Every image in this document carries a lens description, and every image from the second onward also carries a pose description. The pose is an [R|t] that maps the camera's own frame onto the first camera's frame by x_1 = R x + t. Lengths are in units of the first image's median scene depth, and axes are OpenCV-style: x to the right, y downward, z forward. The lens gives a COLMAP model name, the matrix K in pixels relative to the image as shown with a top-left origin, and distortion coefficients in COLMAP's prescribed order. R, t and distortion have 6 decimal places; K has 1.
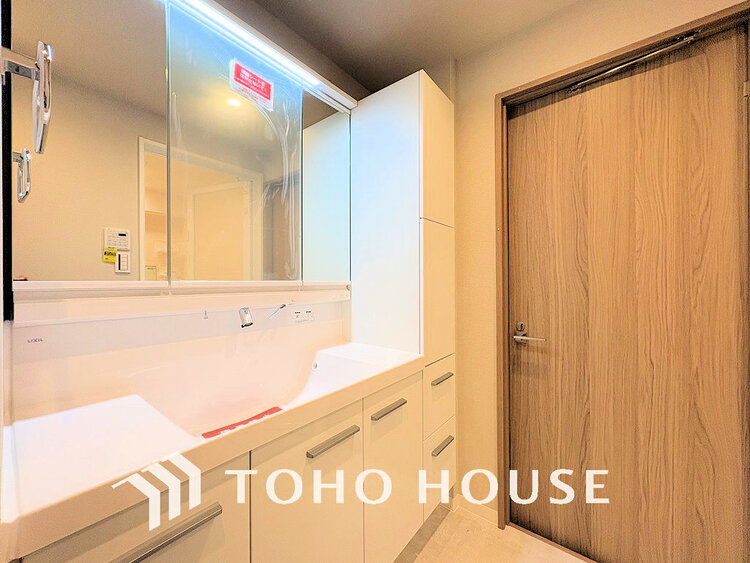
lens RADIAL K [[297.6, 0, 374.8], [0, 297.6, 281.6], [0, 0, 1]] dist [0.000430, -0.000004]
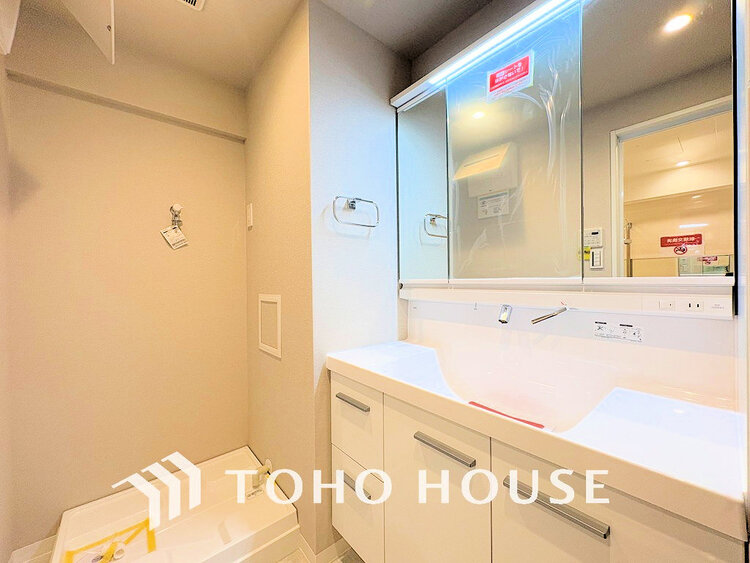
lens RADIAL K [[297.6, 0, 381.2], [0, 297.6, 281.6], [0, 0, 1]] dist [0.000430, -0.000004]
pose [[-0.169822, 0.015020, -0.985360, 0.578803], [0.010940, 0.999851, 0.013355, -0.009092], [0.985414, -0.008512, -0.169961, 0.683946]]
